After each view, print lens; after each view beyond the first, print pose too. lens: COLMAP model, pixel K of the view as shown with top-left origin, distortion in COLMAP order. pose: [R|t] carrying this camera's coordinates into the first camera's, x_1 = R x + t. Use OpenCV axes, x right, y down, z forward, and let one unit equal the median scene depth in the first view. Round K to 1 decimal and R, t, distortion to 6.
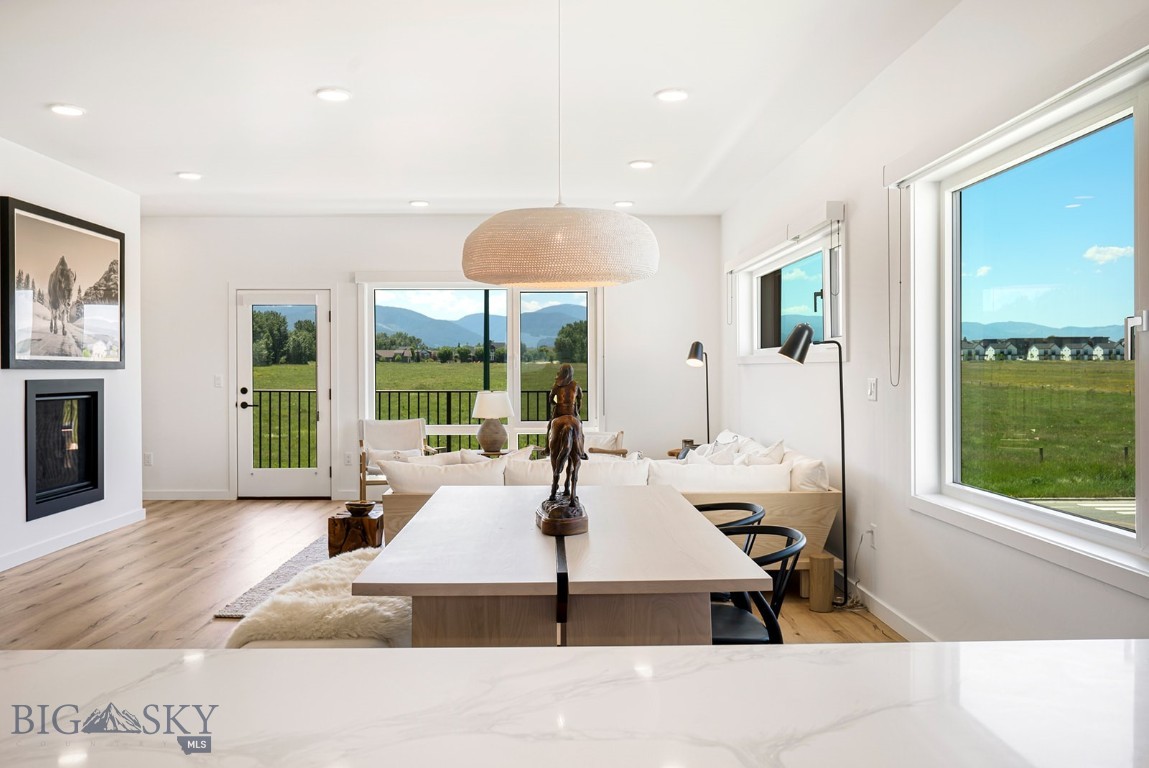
lens RADIAL K [[892.3, 0, 568.3], [0, 892.3, 380.0], [0, 0, 1]] dist [0.009634, 0.017151]
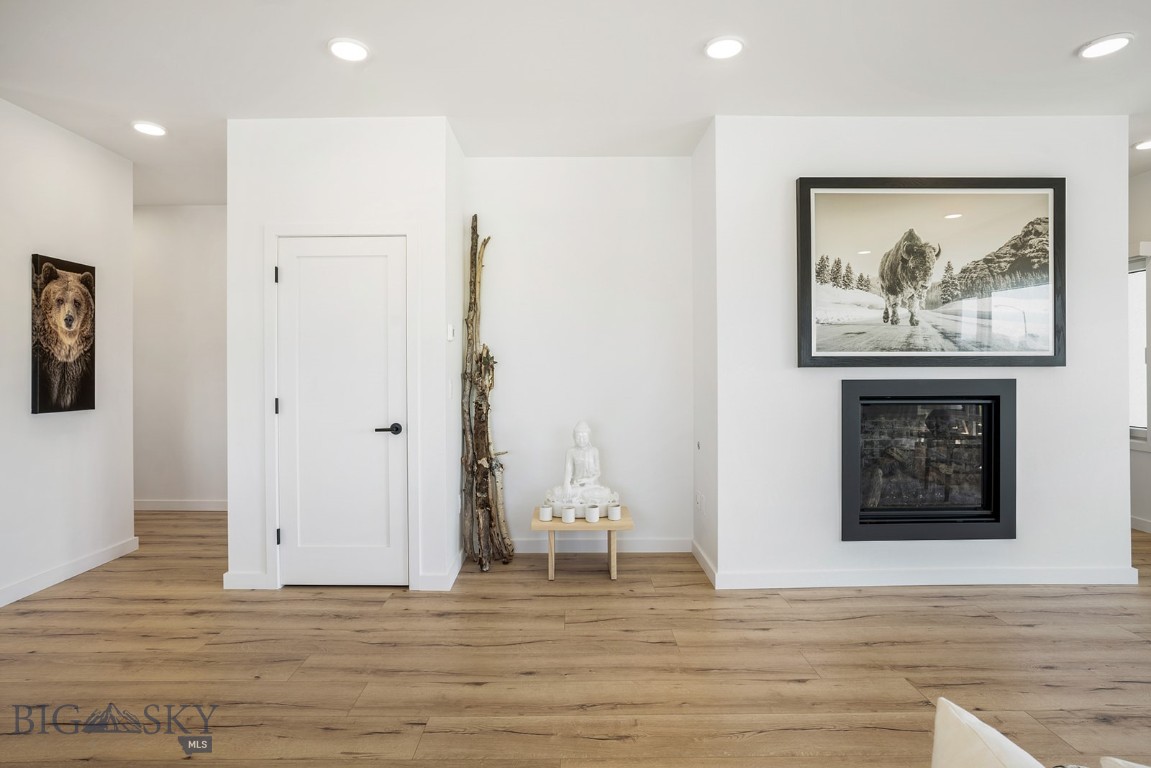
lens RADIAL K [[616.4, 0, 564.3], [0, 616.4, 359.6], [0, 0, 1]] dist [0.000583, 0.000755]
pose [[0.002757, -0.003423, -0.999990, -0.000814], [-0.008486, 0.999958, -0.003446, -0.011438], [0.999960, 0.008495, 0.002728, 0.550246]]
